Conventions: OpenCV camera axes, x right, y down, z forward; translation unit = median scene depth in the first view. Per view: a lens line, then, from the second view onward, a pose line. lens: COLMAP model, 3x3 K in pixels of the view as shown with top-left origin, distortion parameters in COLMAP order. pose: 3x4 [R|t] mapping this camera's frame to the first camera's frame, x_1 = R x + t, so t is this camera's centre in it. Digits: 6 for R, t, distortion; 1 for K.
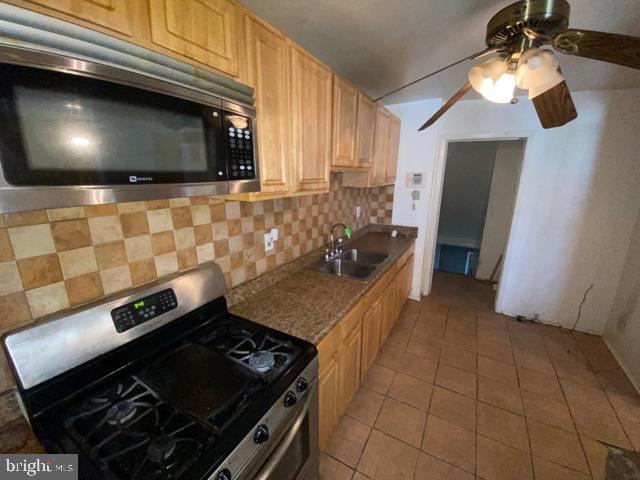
lens RADIAL K [[255.6, 0, 320.8], [0, 255.6, 239.4], [0, 0, 1]] dist [0.022581, -0.022371]
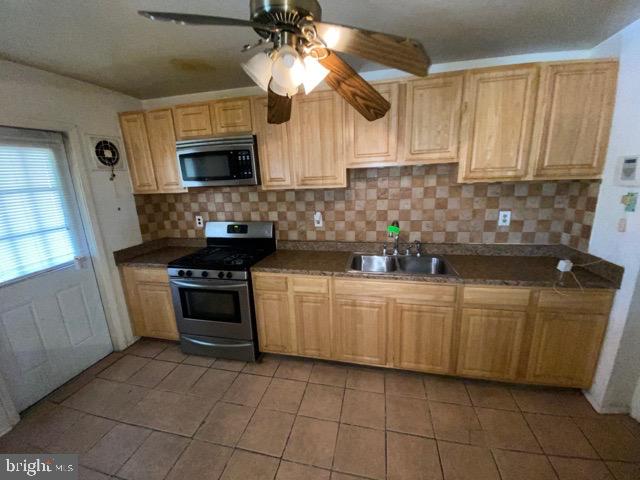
lens RADIAL K [[255.6, 0, 320.8], [0, 255.6, 239.4], [0, 0, 1]] dist [0.022581, -0.022371]
pose [[0.303547, 0.207670, -0.929910, 1.138302], [-0.194880, 0.968859, 0.152755, -0.108587], [0.932674, 0.134853, 0.334565, 0.531104]]
